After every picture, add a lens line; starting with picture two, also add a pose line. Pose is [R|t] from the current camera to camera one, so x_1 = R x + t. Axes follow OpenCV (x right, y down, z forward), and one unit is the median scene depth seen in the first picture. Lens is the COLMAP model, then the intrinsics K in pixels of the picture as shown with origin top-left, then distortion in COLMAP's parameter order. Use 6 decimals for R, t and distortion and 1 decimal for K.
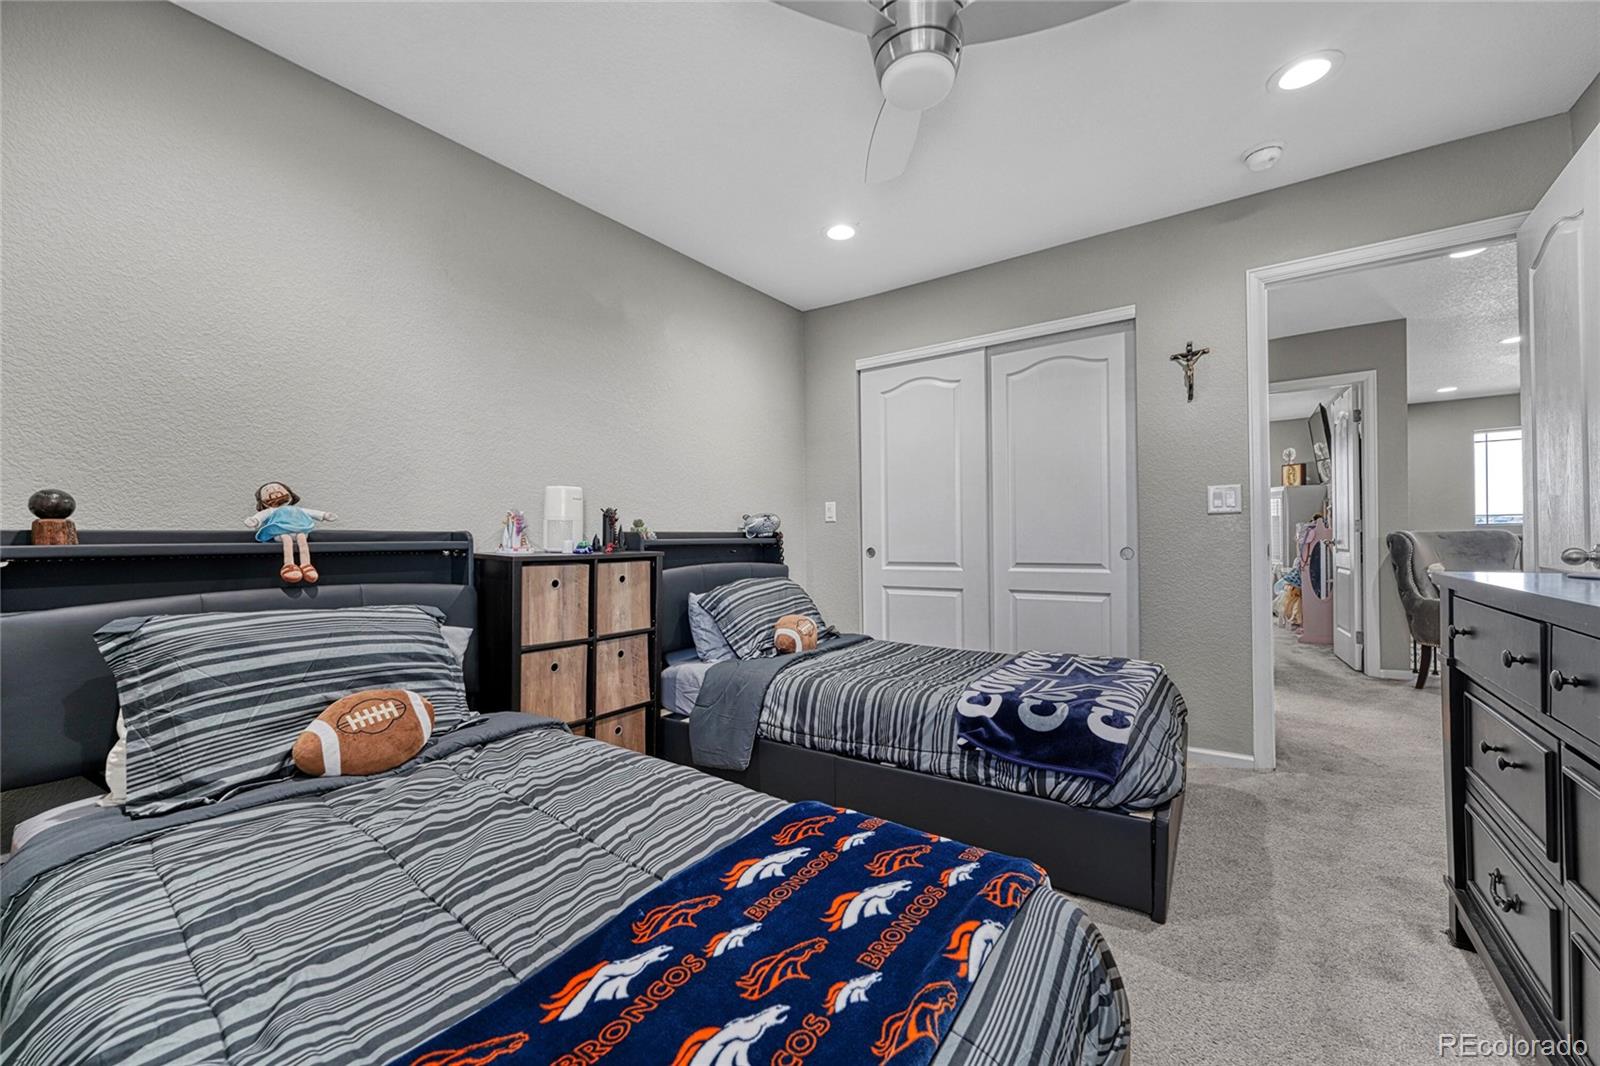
lens RADIAL K [[634.3, 0, 814.1], [0, 634.3, 533.6], [0, 0, 1]] dist [-0.003183, 0.000075]
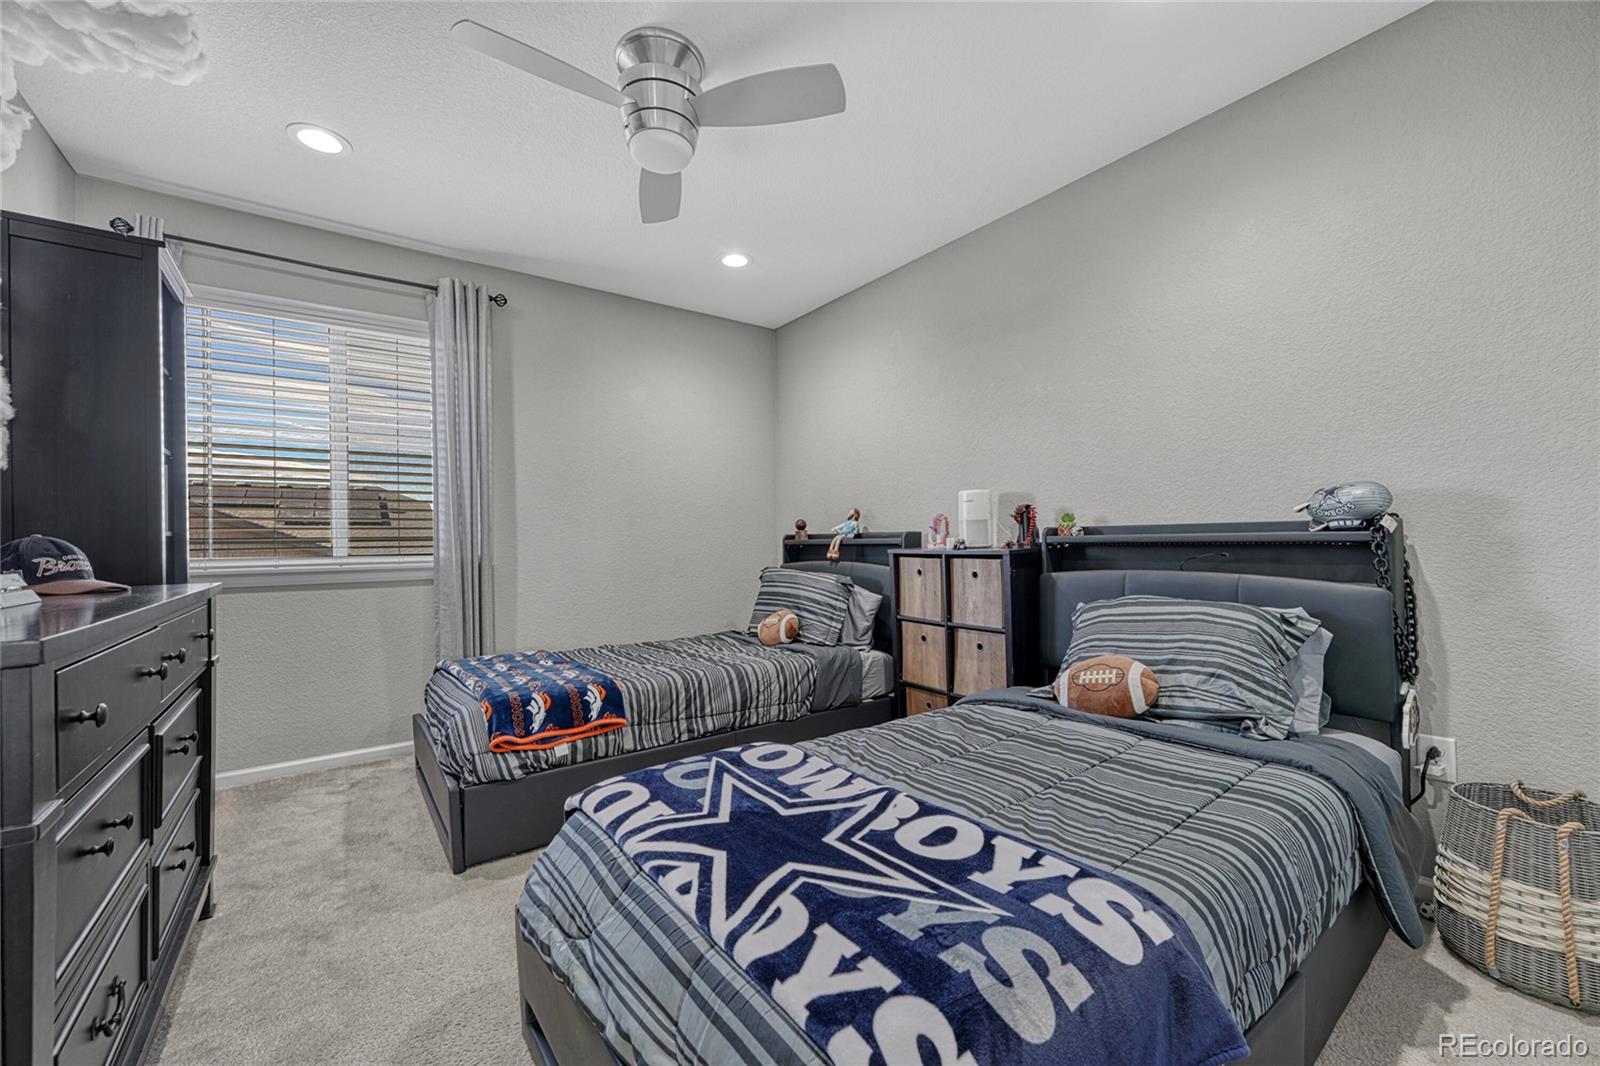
lens RADIAL K [[634.3, 0, 809.9], [0, 634.3, 540.4], [0, 0, 1]] dist [-0.003183, 0.000075]
pose [[-0.309671, 0.016633, -0.950698, 0.804968], [0.025324, 0.999637, 0.009241, -0.001998], [0.950507, -0.021214, -0.309980, 1.102186]]
